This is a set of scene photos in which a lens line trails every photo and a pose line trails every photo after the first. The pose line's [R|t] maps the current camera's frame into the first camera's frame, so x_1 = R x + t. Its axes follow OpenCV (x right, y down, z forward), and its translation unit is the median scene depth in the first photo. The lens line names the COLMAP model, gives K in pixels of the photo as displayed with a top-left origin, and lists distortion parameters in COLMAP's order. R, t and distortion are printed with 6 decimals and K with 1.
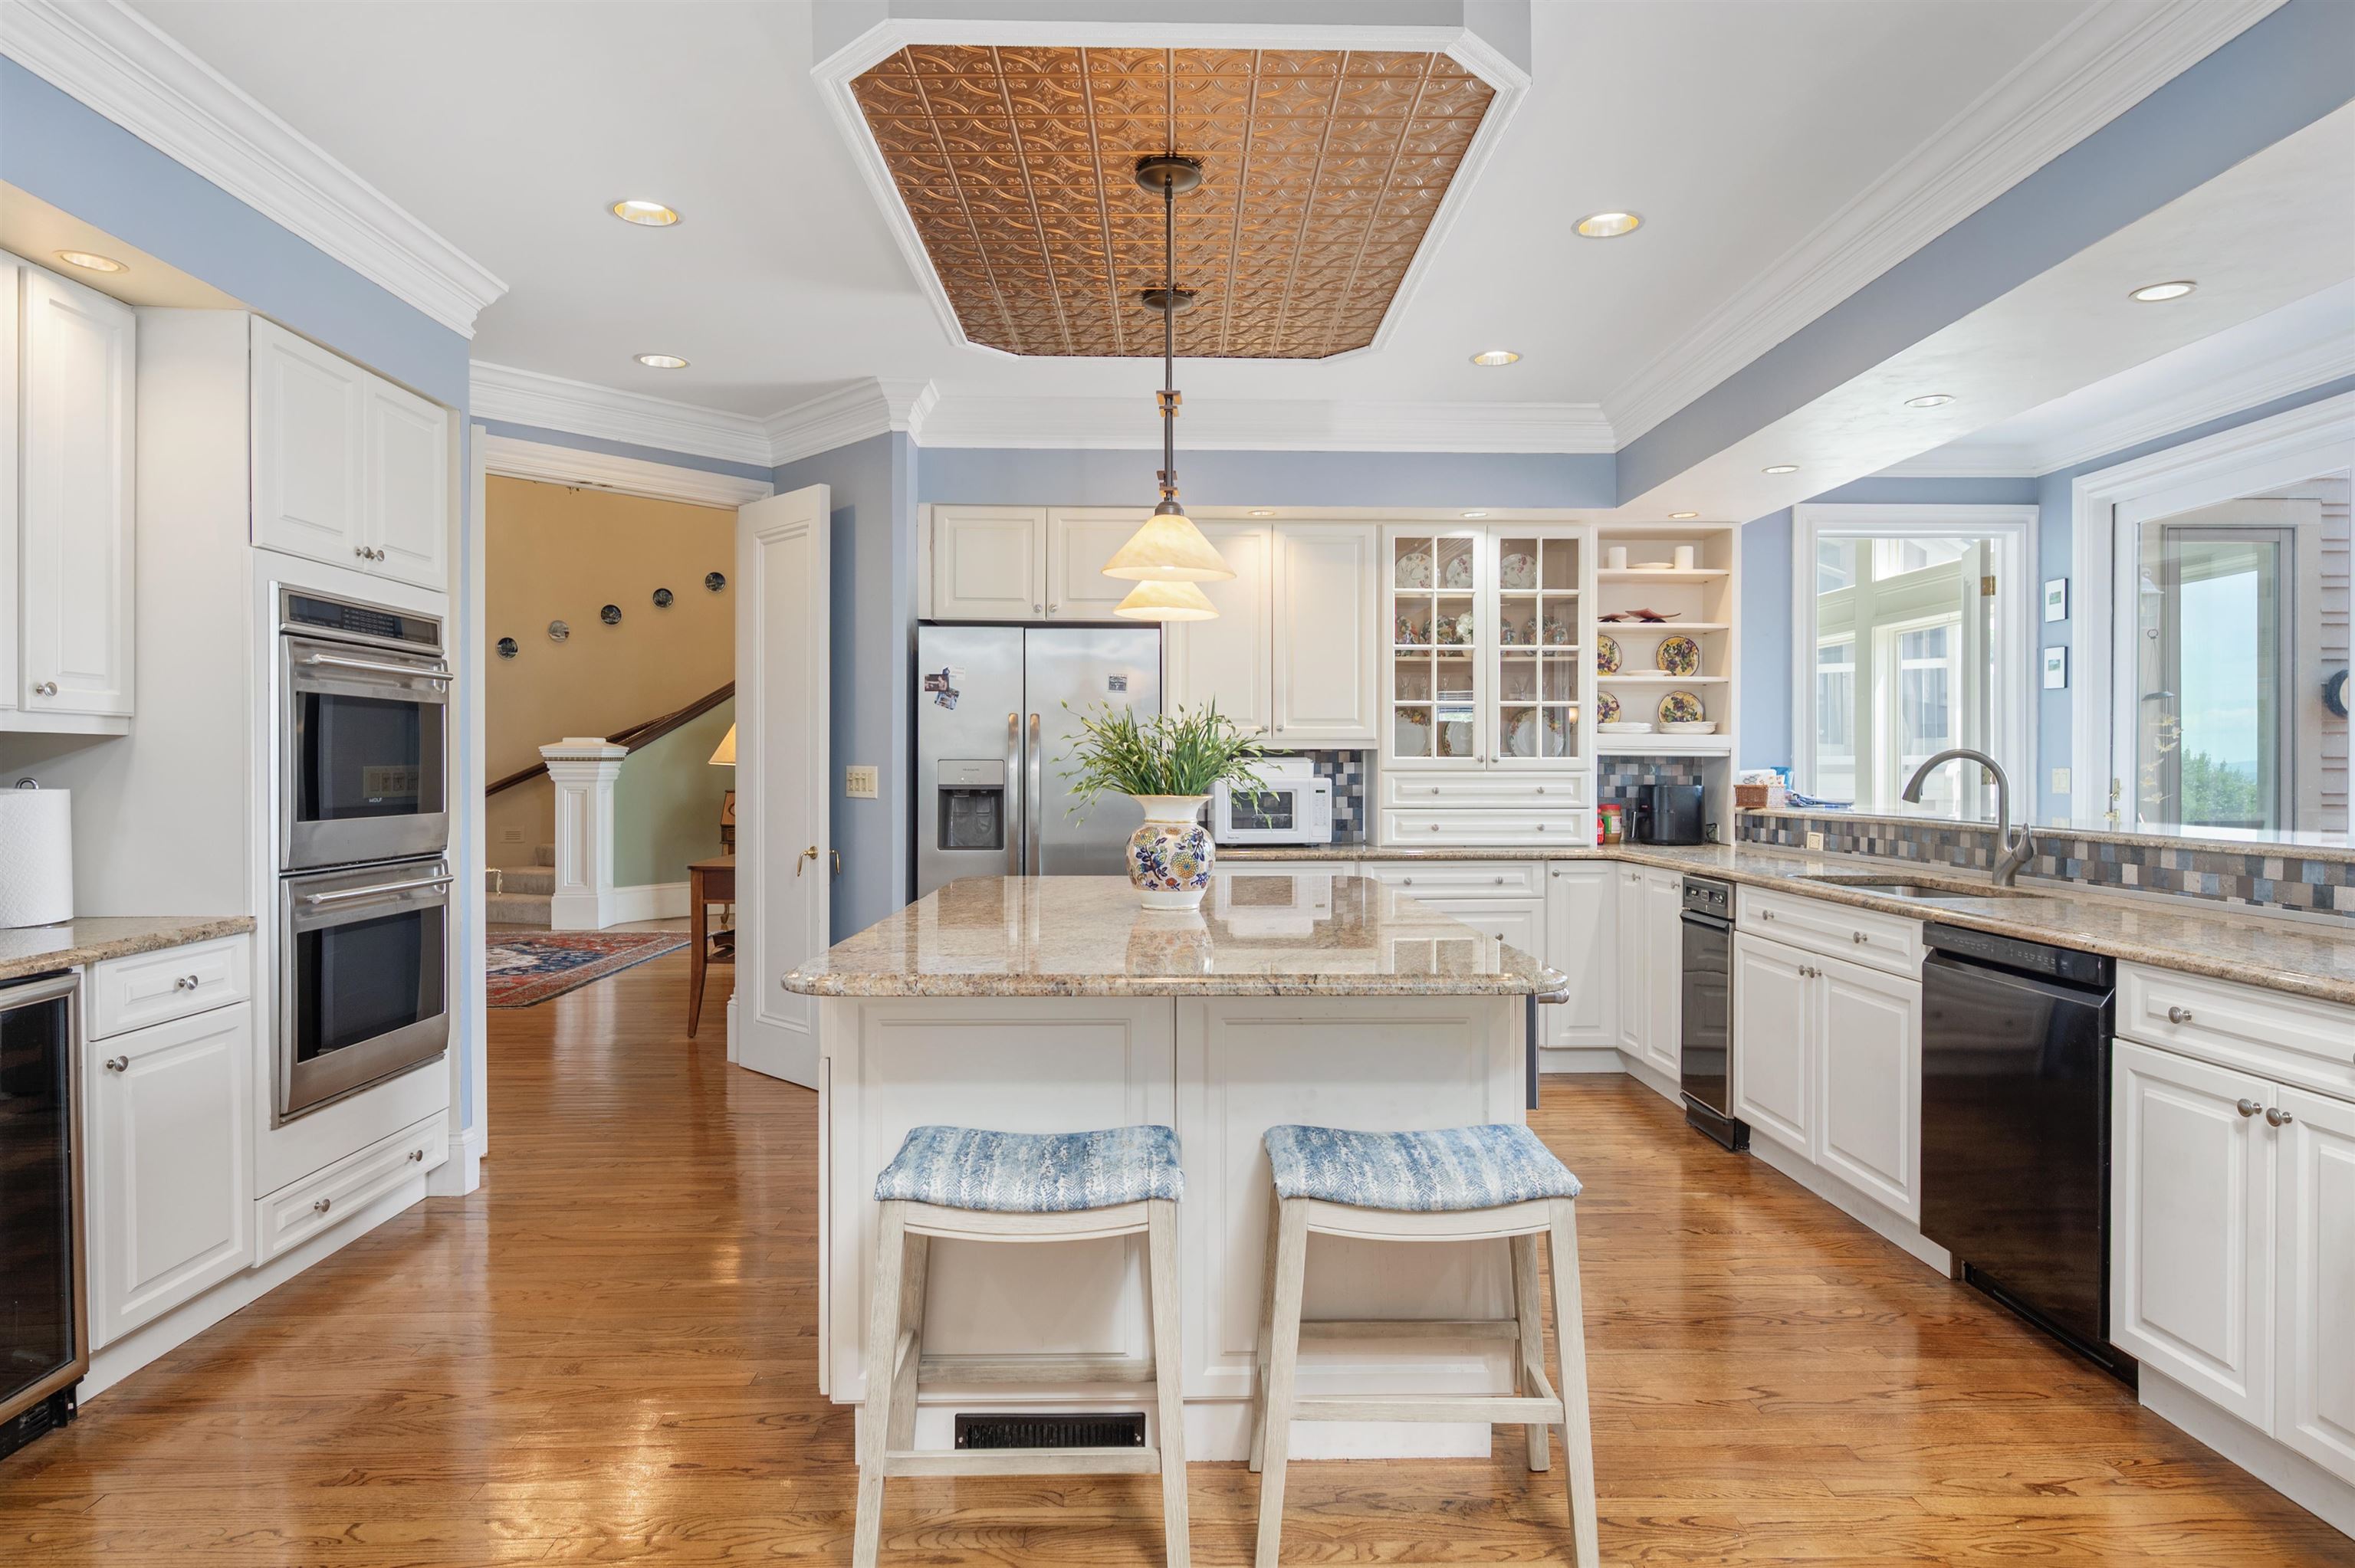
lens RADIAL K [[1337.1, 0, 1182.8], [0, 1337.1, 759.8], [0, 0, 1]] dist [-0.003460, 0.001843]
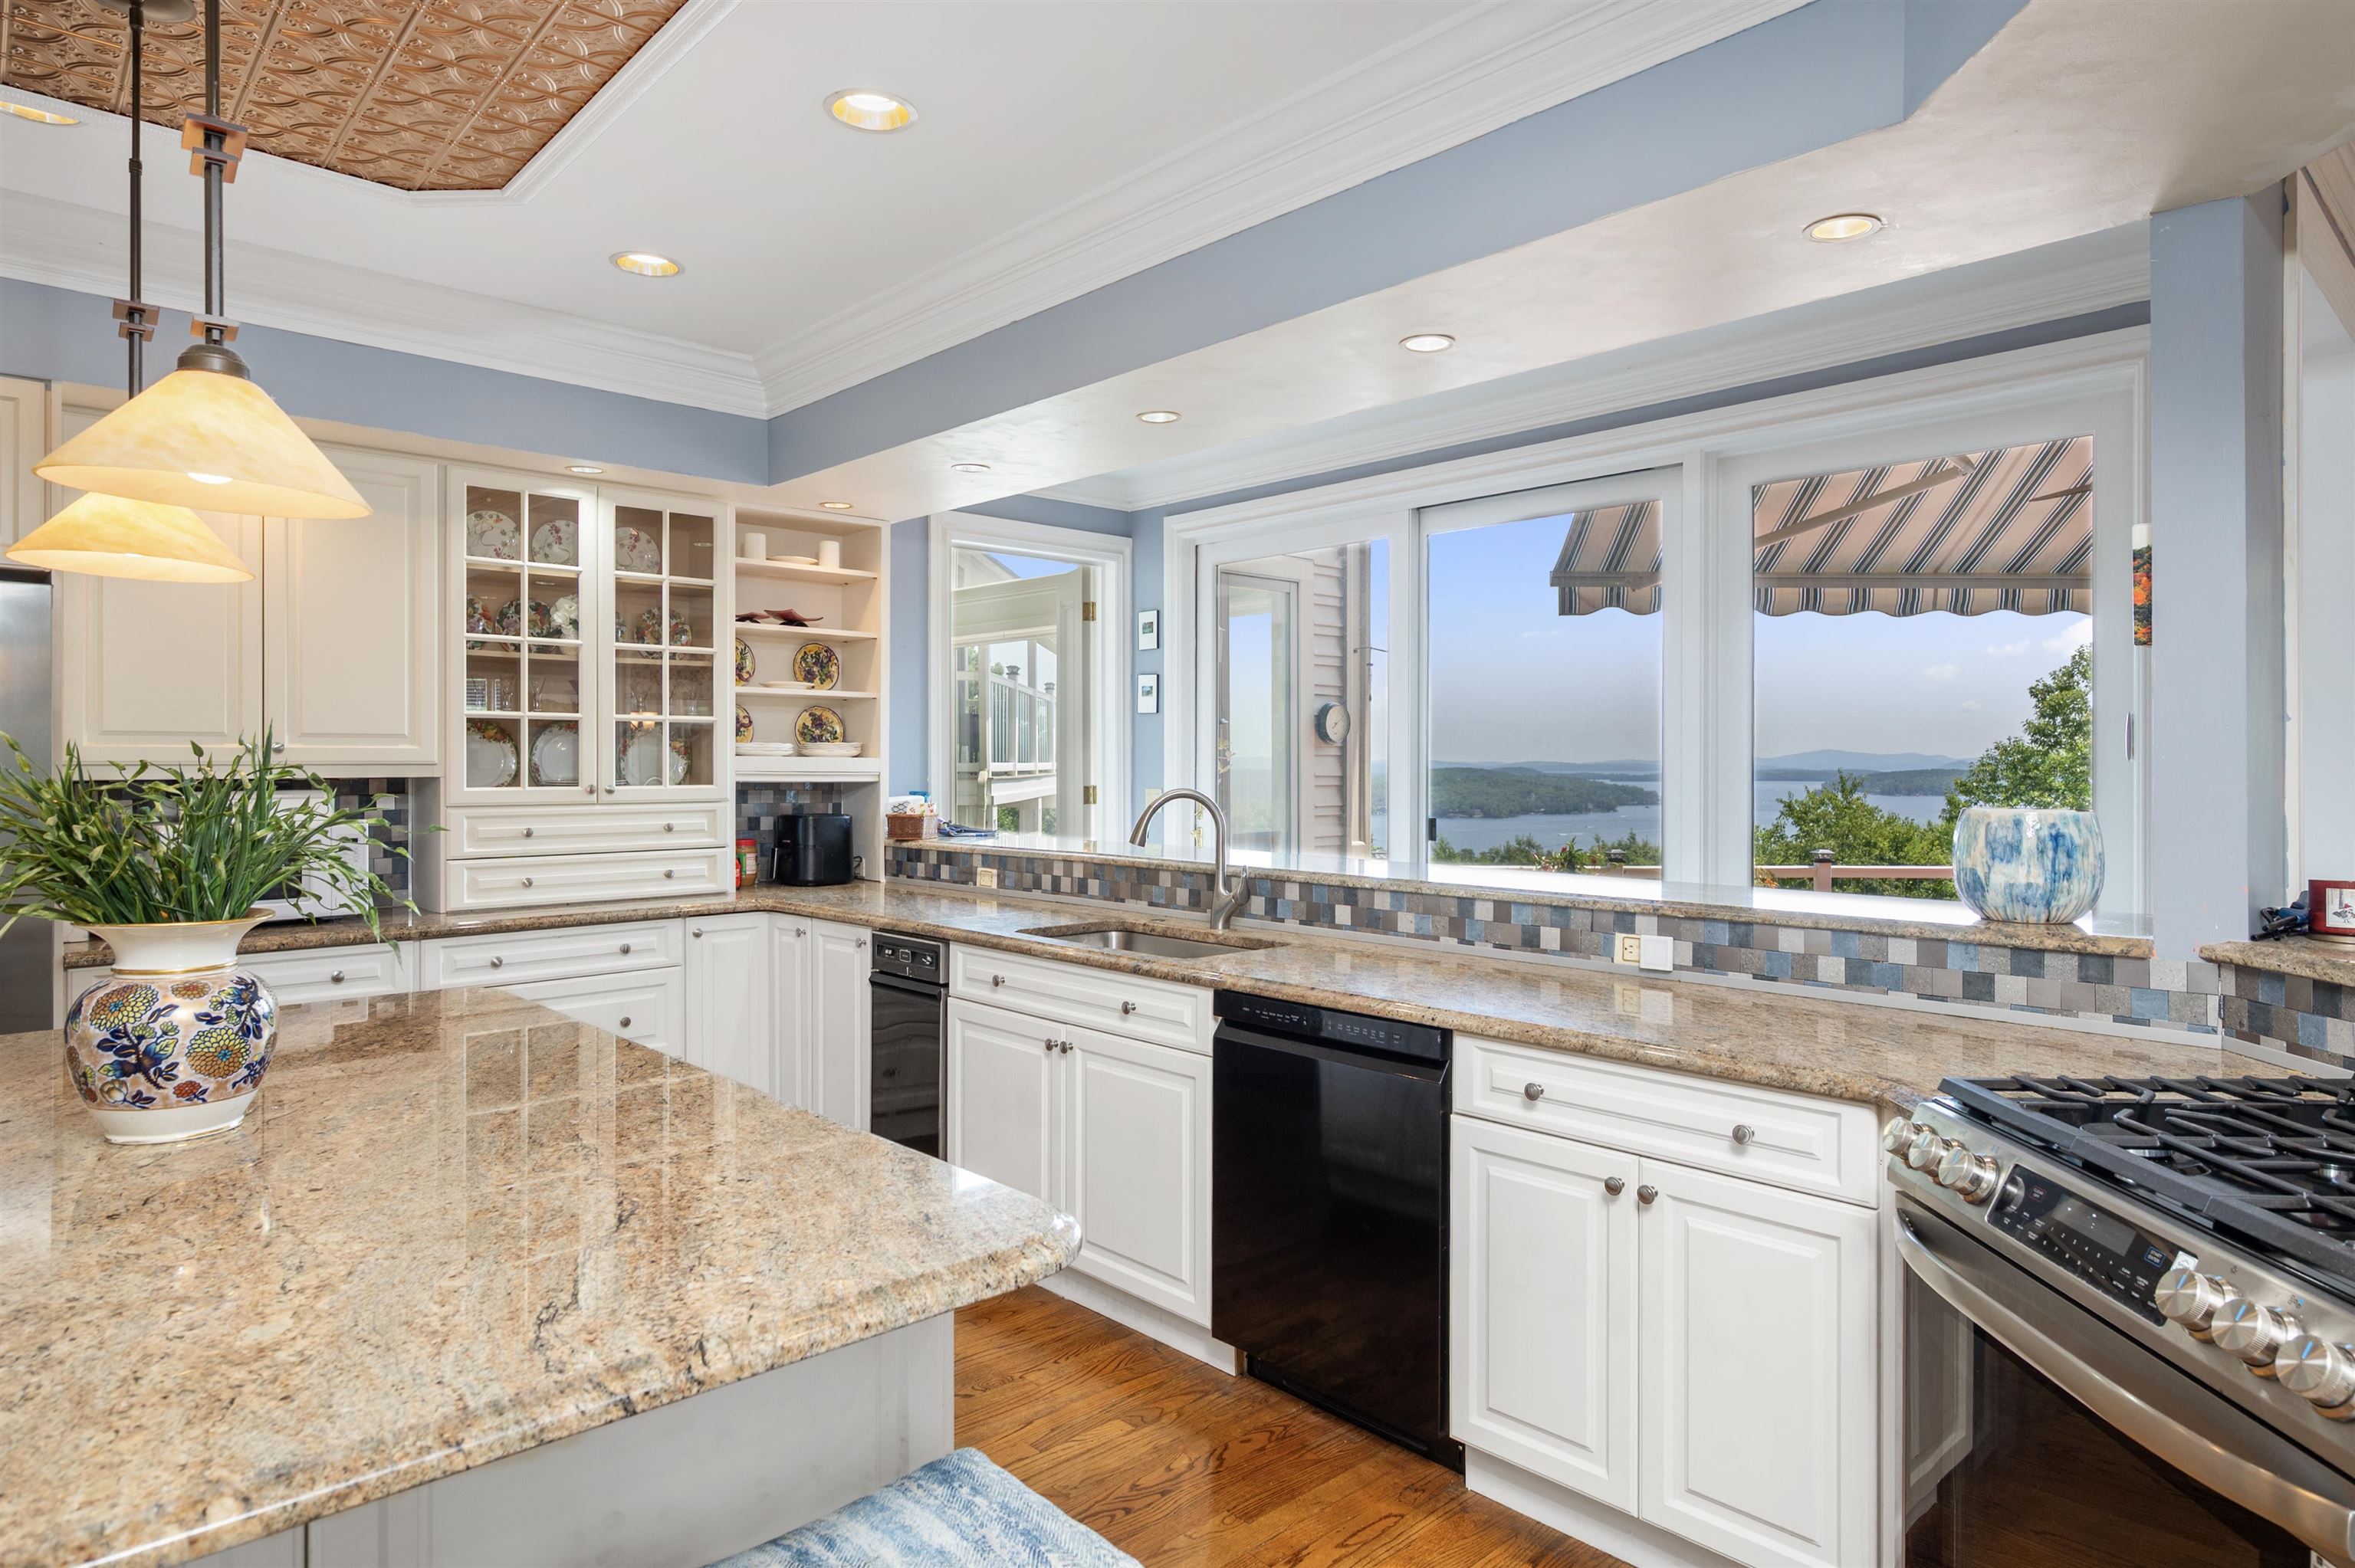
lens RADIAL K [[1337.1, 0, 1182.8], [0, 1337.1, 759.8], [0, 0, 1]] dist [-0.003460, 0.001843]
pose [[0.742548, 0.000229, 0.669792, -0.039607], [-0.004508, 0.999979, 0.004656, -0.023065], [-0.669777, -0.006477, 0.742534, 0.206462]]
